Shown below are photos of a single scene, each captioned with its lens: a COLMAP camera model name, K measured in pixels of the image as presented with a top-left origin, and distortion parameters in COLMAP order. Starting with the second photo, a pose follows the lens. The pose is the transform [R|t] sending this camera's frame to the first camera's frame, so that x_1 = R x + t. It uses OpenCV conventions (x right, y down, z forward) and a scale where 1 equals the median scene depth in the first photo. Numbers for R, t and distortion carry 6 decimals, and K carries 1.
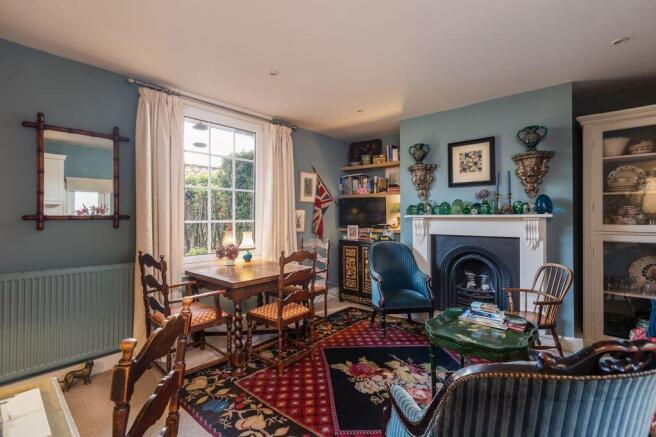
lens RADIAL K [[299.8, 0, 327.4], [0, 299.8, 216.0], [0, 0, 1]] dist [0.000934, 0.000105]
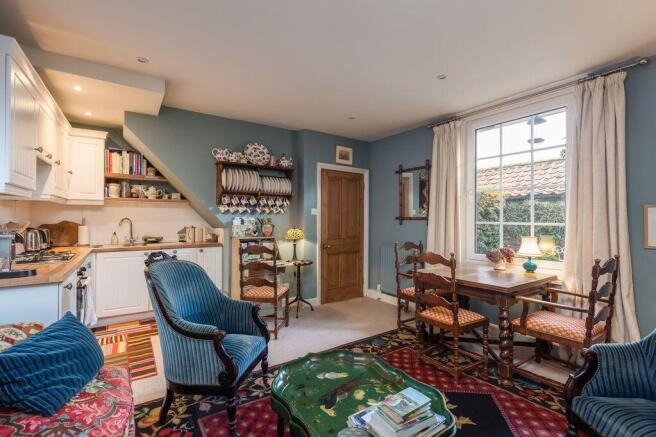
lens RADIAL K [[299.8, 0, 327.4], [0, 299.8, 216.0], [0, 0, 1]] dist [0.000934, 0.000105]
pose [[-0.246427, 0.000082, -0.969161, 0.819652], [0.000667, 1.000000, -0.000085, -0.006865], [0.969161, -0.000668, -0.246427, 0.789744]]
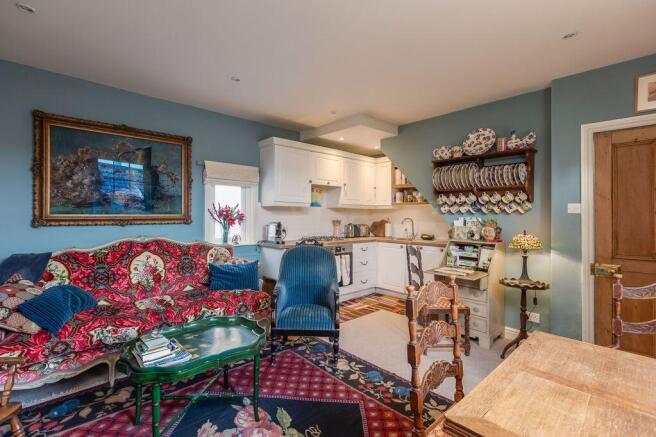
lens RADIAL K [[299.8, 0, 327.4], [0, 299.8, 216.0], [0, 0, 1]] dist [0.000934, 0.000105]
pose [[-0.994286, -0.000346, 0.106745, 0.005767], [-0.000904, 0.999986, -0.005179, -0.001588], [-0.106742, -0.005246, -0.994273, 1.347609]]
